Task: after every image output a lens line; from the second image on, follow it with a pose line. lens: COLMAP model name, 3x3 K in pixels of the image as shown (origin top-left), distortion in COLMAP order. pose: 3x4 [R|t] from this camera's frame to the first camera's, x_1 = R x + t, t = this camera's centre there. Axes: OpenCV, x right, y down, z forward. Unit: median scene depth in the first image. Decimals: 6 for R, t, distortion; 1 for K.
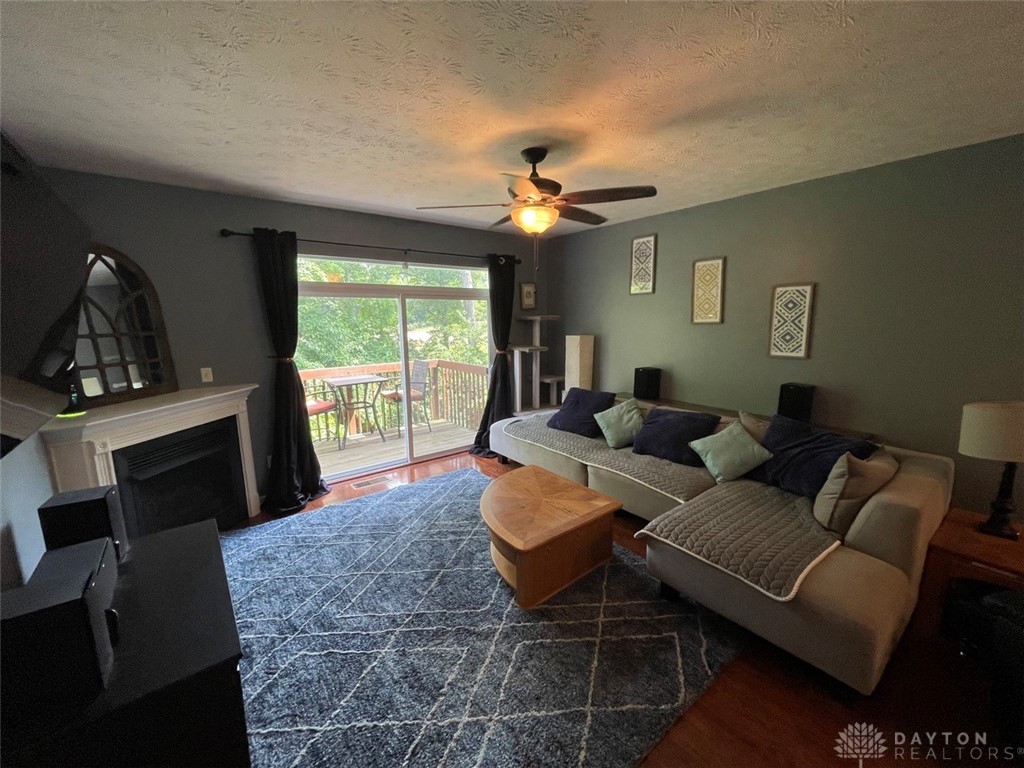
lens RADIAL K [[413.1, 0, 512.0], [0, 413.1, 384.0], [0, 0, 1]] dist [-0.002430, -0.000234]
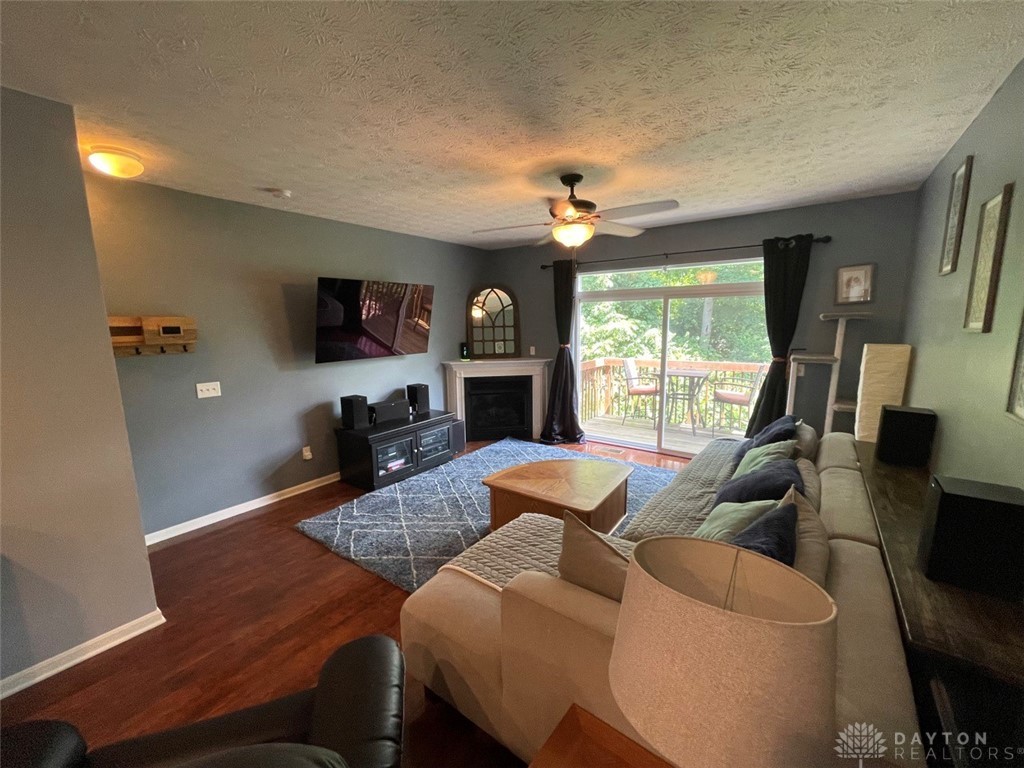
lens RADIAL K [[413.1, 0, 512.0], [0, 413.1, 384.0], [0, 0, 1]] dist [-0.002430, -0.000234]
pose [[0.270169, 0.154156, -0.950392, 0.946132], [-0.140127, 0.982884, 0.119593, -0.083515], [0.952561, 0.100866, 0.287146, 0.445691]]
